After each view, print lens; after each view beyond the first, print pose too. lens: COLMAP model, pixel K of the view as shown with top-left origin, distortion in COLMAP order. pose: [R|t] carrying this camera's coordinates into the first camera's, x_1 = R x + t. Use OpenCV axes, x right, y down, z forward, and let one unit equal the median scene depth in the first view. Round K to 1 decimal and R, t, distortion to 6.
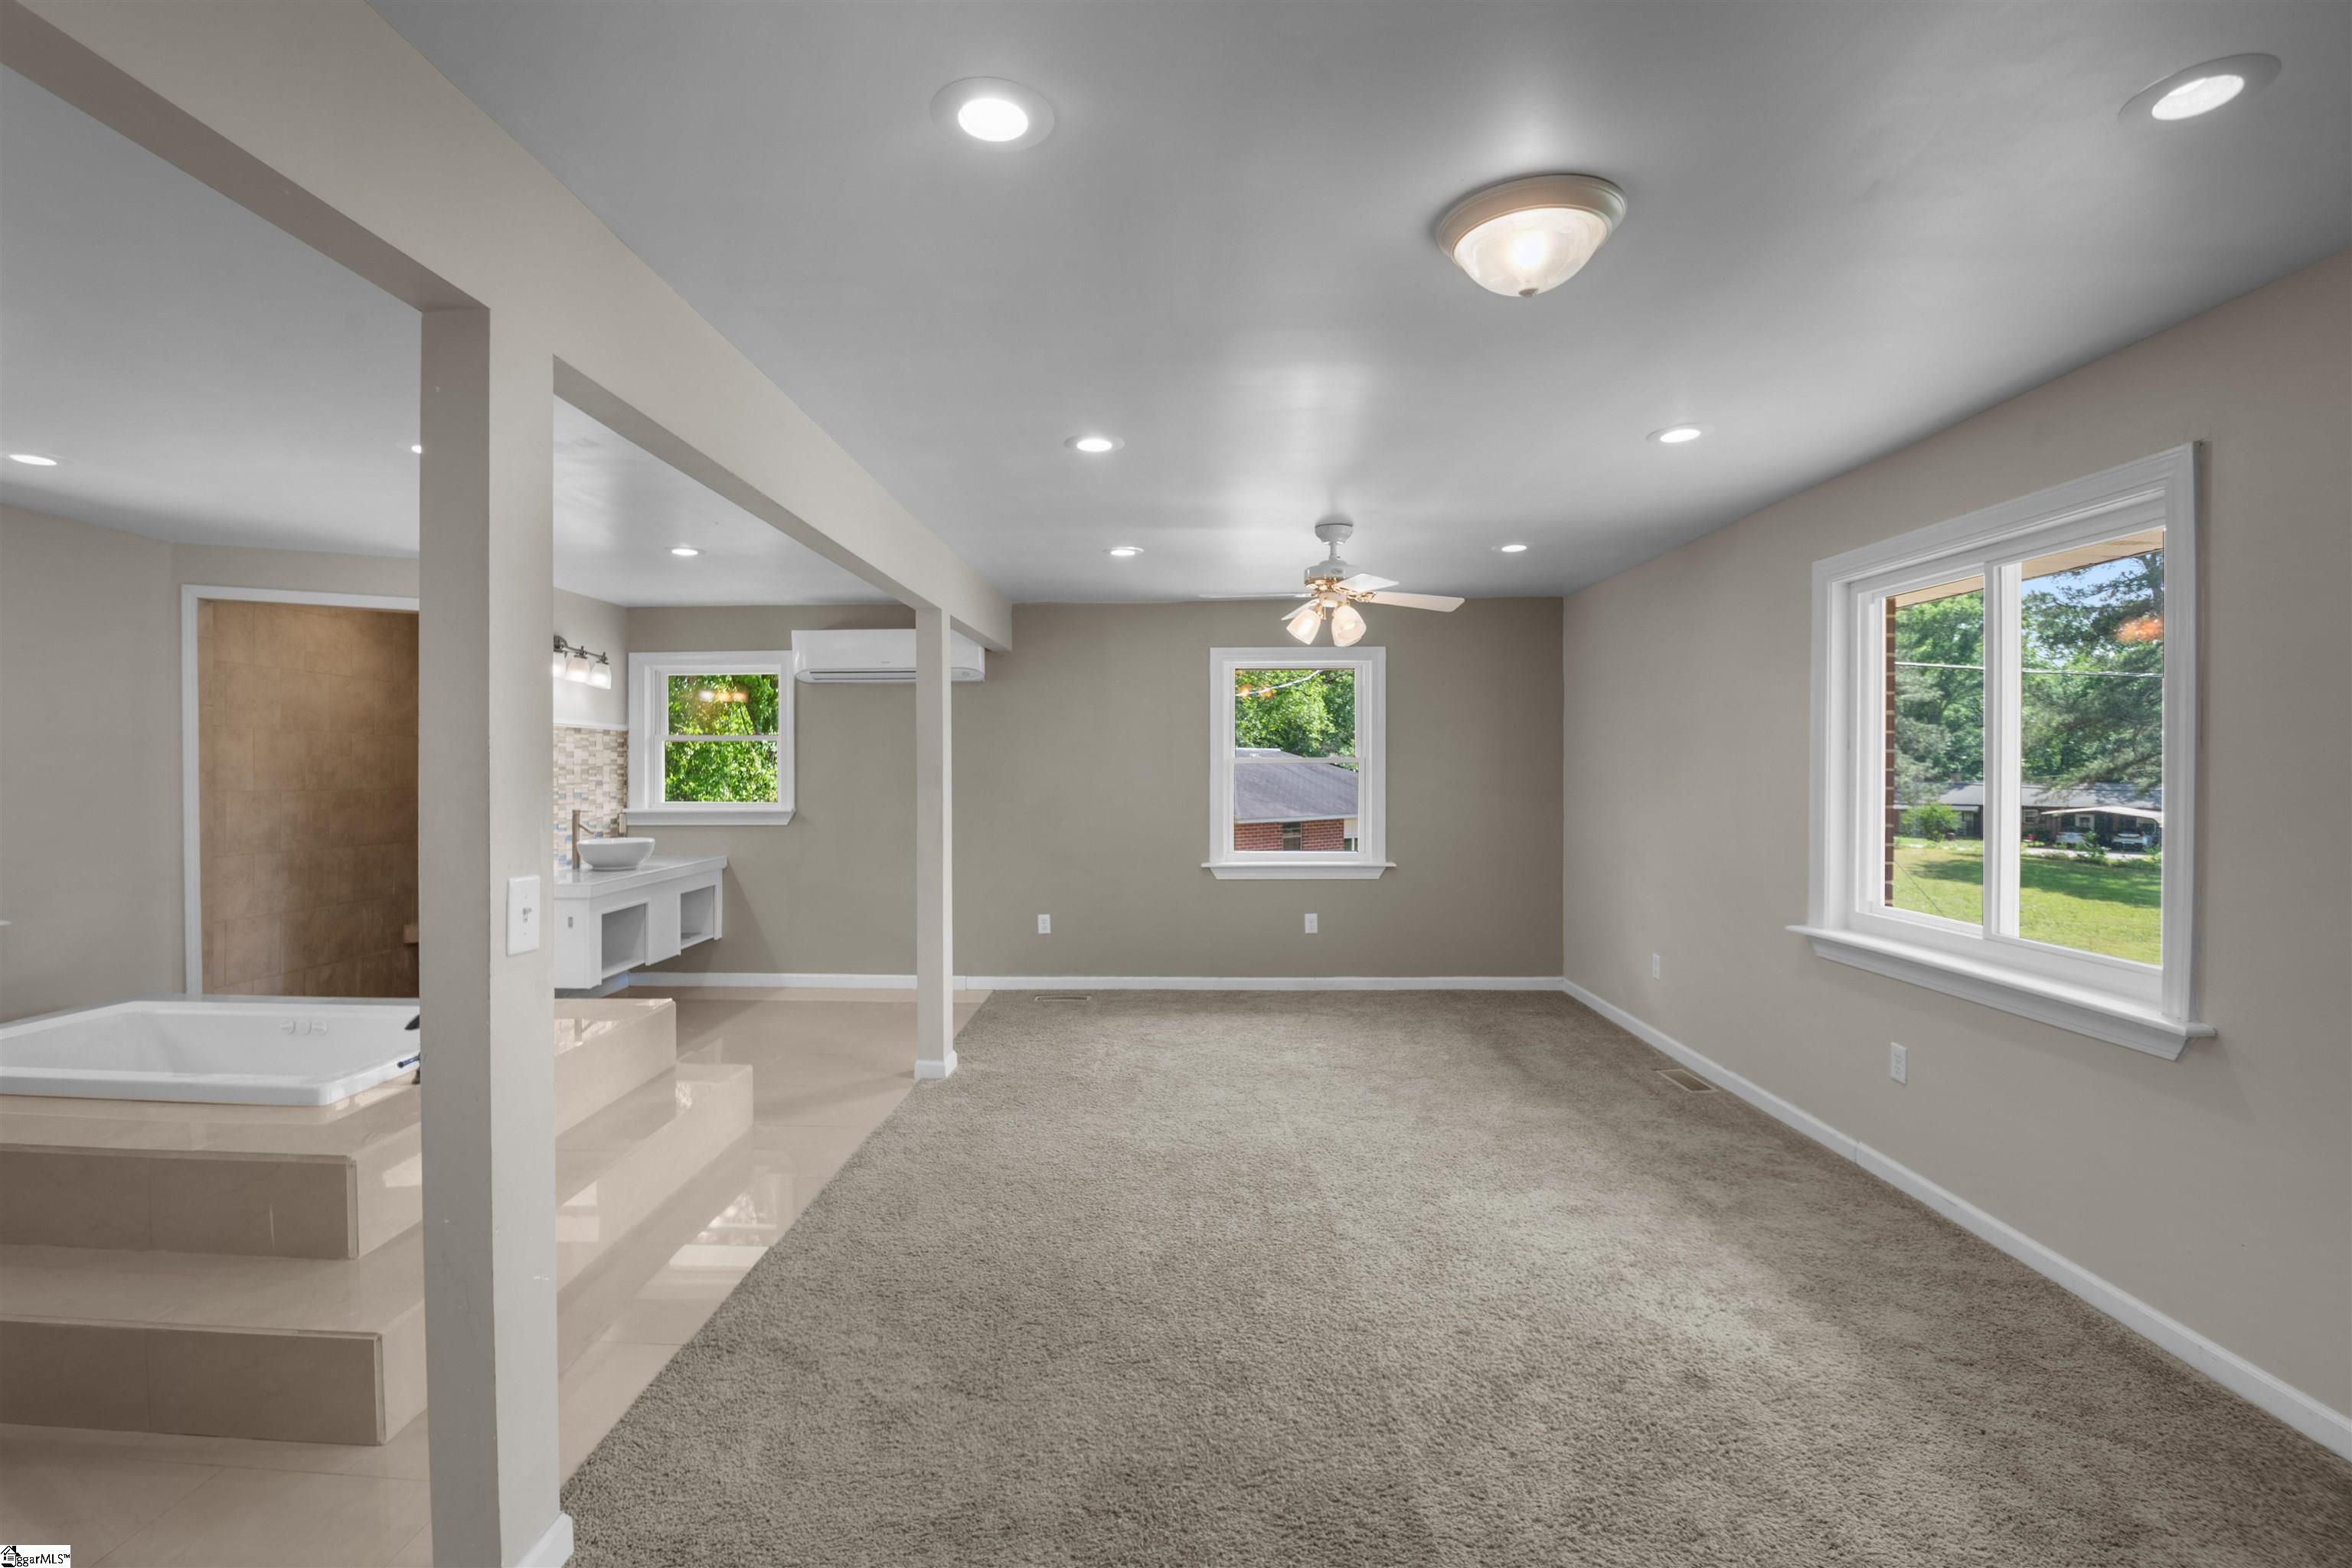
lens RADIAL K [[1082.4, 0, 1166.0], [0, 1082.4, 784.2], [0, 0, 1]] dist [-0.000784, -0.000187]
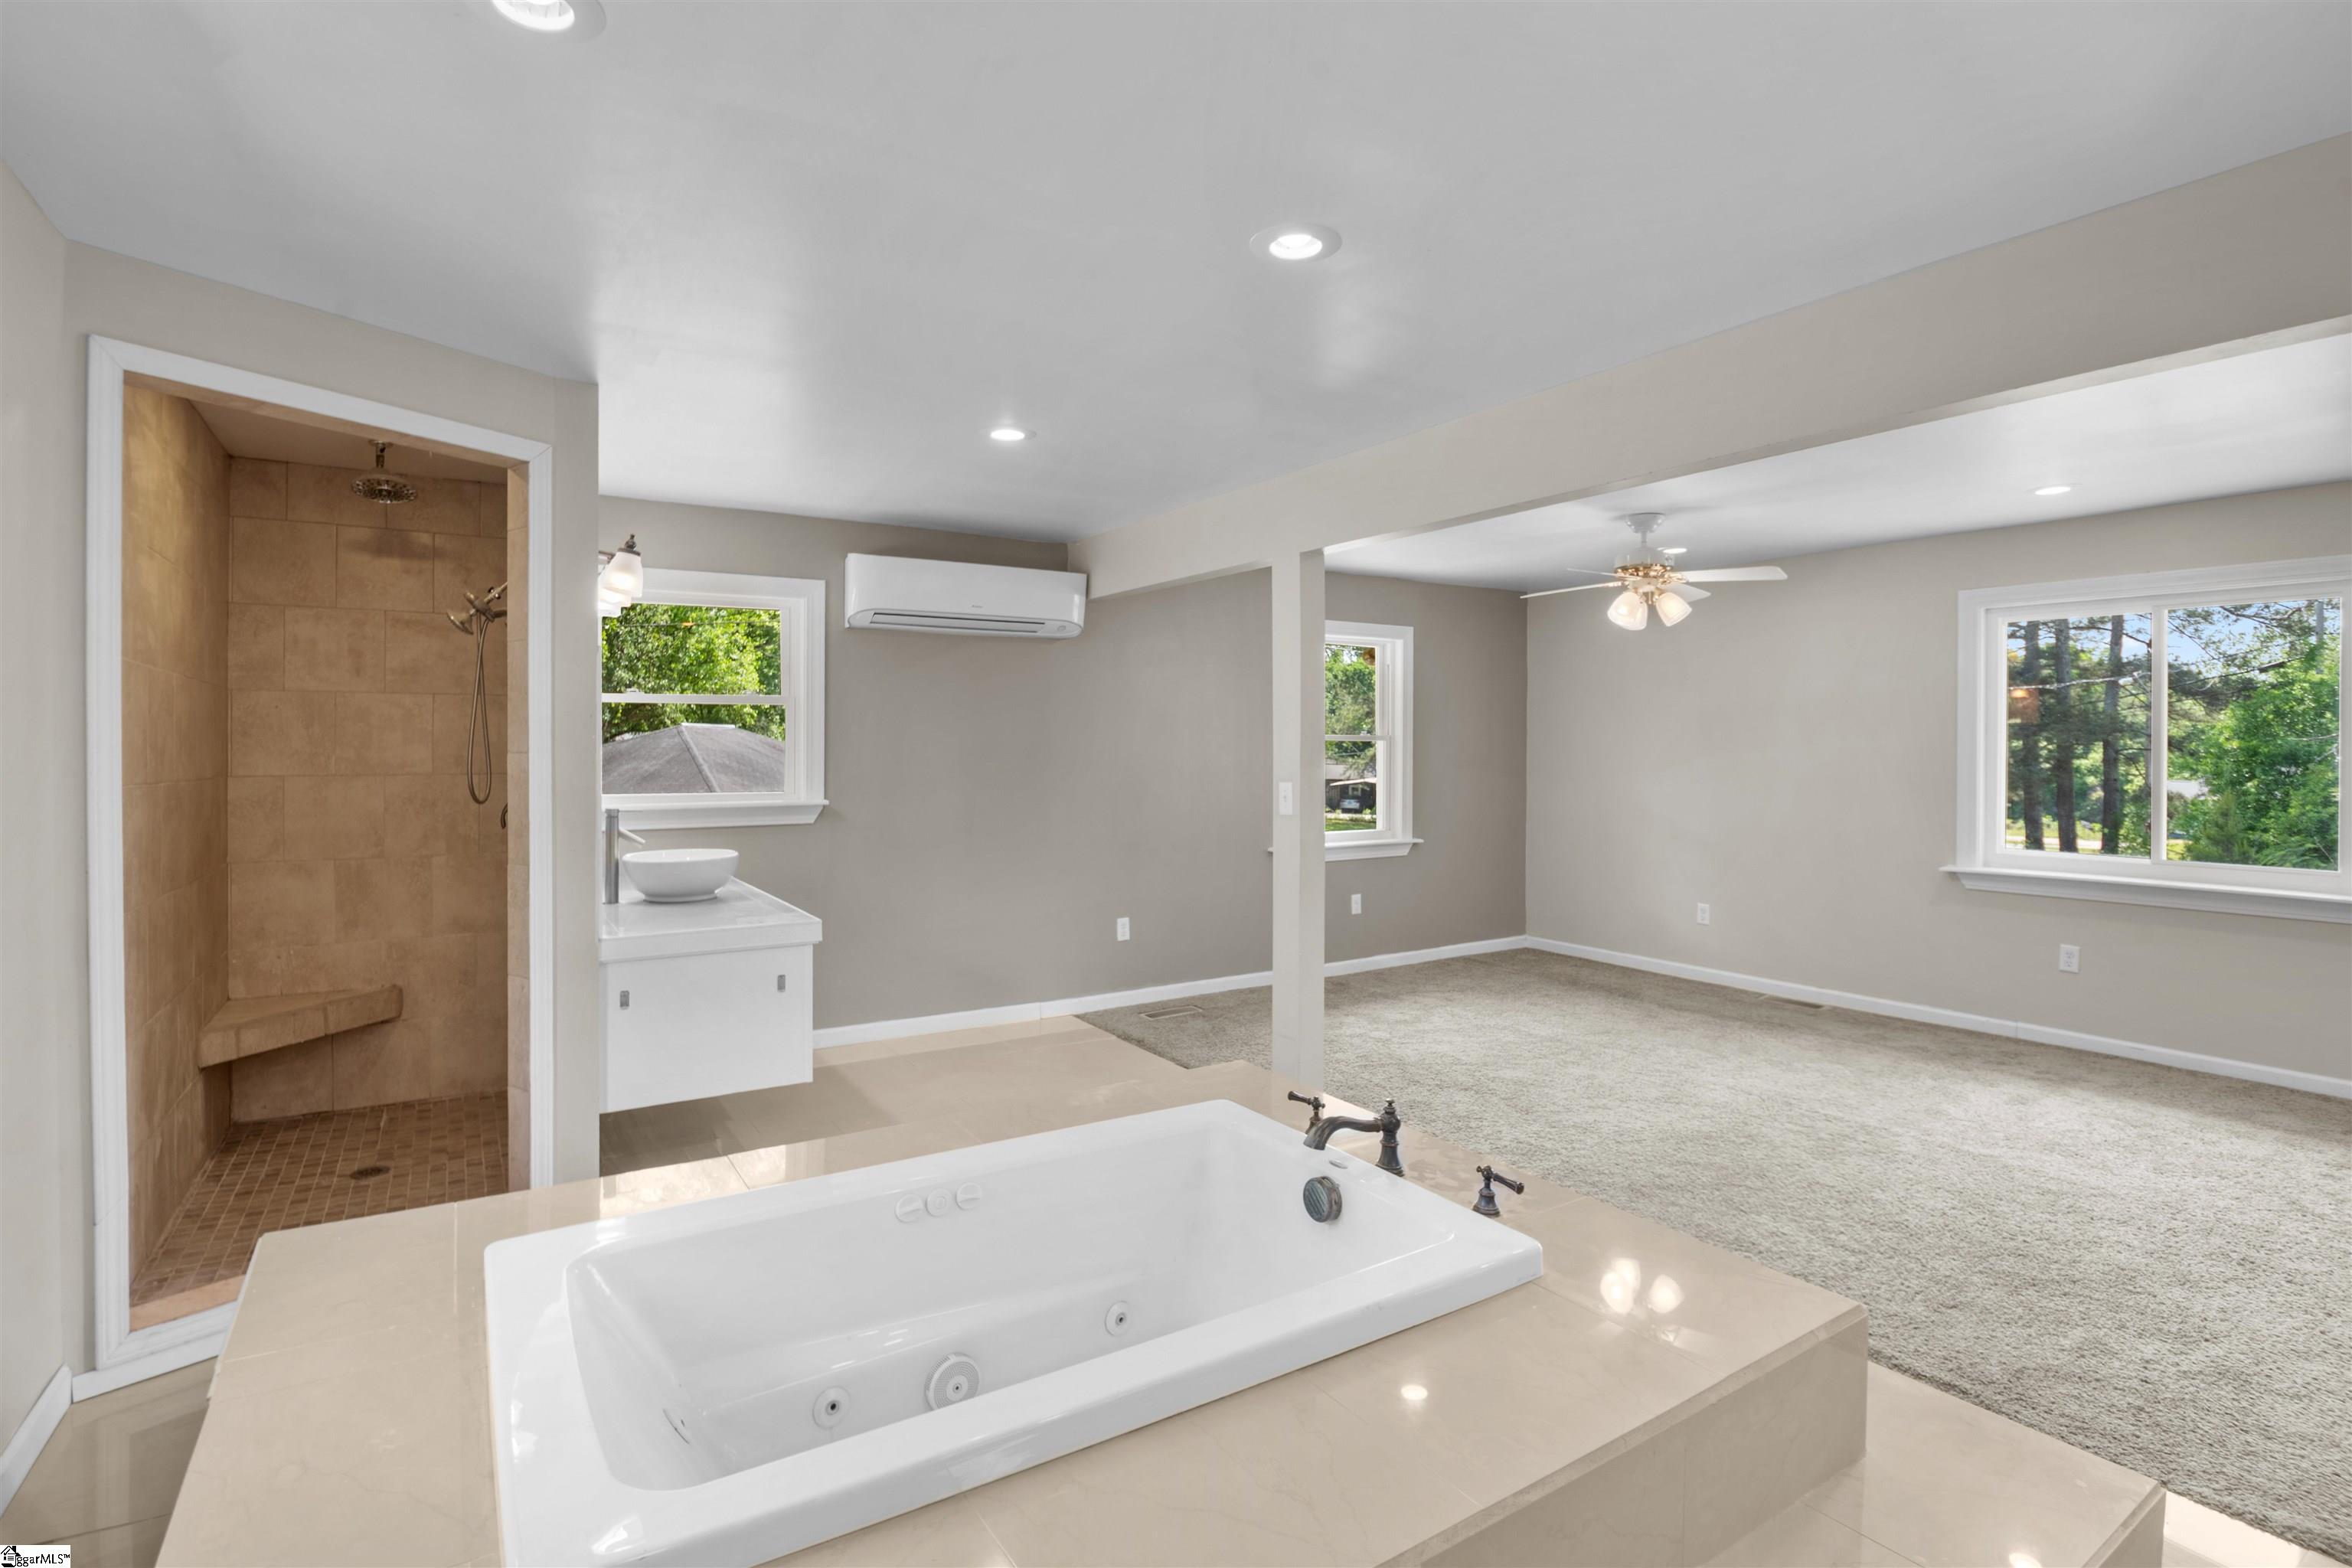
lens RADIAL K [[1121.3, 0, 1178.3], [0, 1121.3, 762.1], [0, 0, 1]] dist [-0.014390, 0.000077]
pose [[0.818528, -0.004124, 0.574452, -0.589341], [0.005454, 0.999985, -0.000592, -0.000975], [-0.574441, 0.003617, 0.818538, 0.259126]]
